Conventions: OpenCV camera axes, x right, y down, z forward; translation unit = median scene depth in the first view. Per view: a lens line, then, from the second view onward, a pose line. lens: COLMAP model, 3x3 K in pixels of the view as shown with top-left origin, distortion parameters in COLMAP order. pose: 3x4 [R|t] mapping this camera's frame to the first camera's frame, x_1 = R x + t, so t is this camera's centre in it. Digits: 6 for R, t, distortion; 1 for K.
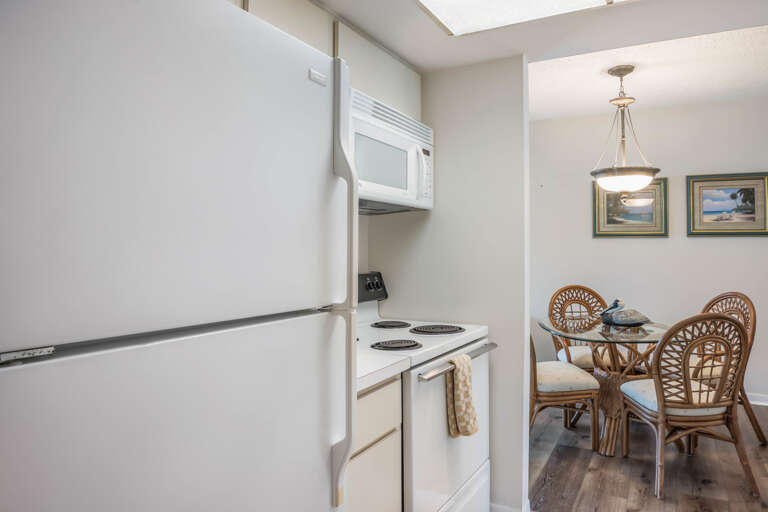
lens RADIAL K [[498.4, 0, 385.7], [0, 498.4, 231.9], [0, 0, 1]] dist [-0.061903, 0.006982]
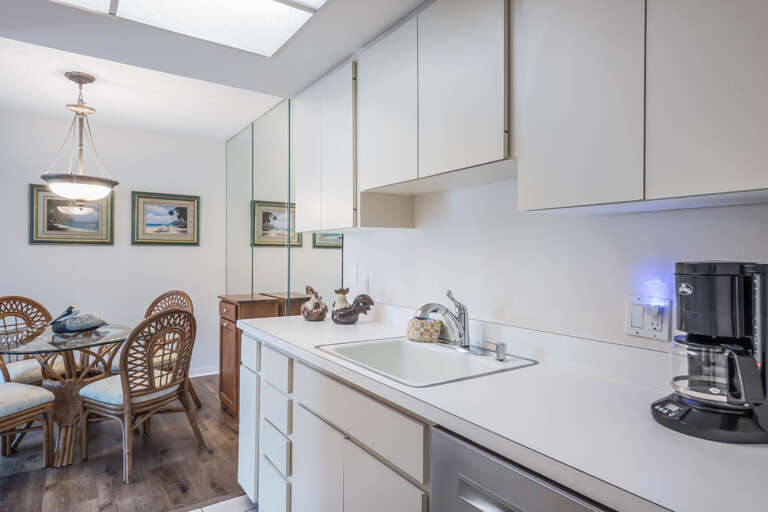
lens RADIAL K [[441.4, 0, 376.9], [0, 441.4, 254.3], [0, 0, 1]] dist [0.020508, 0.001914]
pose [[0.447118, -0.001893, 0.894473, -0.084584], [-0.025911, 0.999551, 0.015067, 0.001715], [-0.894099, -0.029913, 0.446868, 0.047365]]
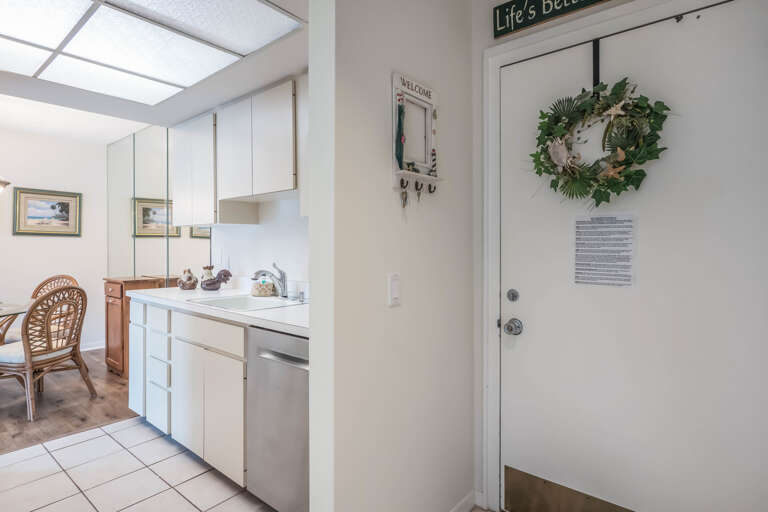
lens RADIAL K [[398.4, 0, 372.6], [0, 398.4, 248.4], [0, 0, 1]] dist [-0.009263, -0.000779]
pose [[0.184412, -0.009803, 0.982800, -0.358066], [-0.025543, 0.999565, 0.014764, 0.006399], [-0.982517, -0.027826, 0.184082, -0.167770]]
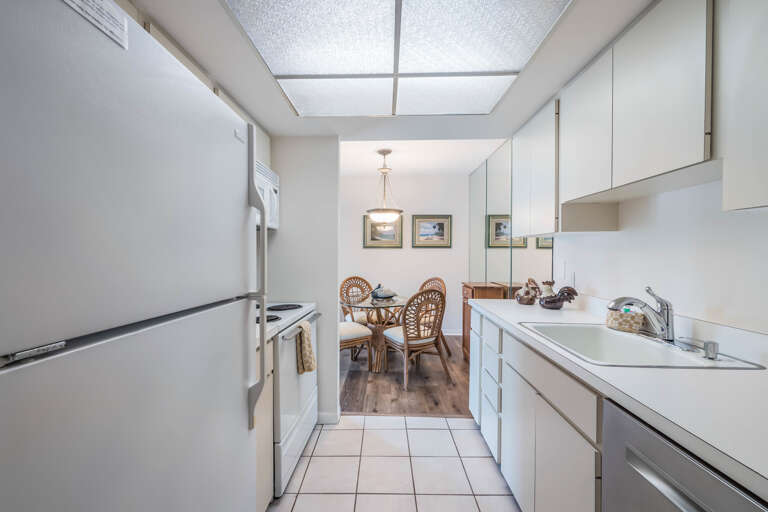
lens RADIAL K [[317.6, 0, 381.9], [0, 317.6, 258.3], [0, 0, 1]] dist [0.002229, 0.001368]
pose [[0.882236, -0.009583, 0.470710, -0.076657], [-0.011262, 0.999077, 0.041448, -0.000650], [-0.470673, -0.041868, 0.881314, -0.006106]]
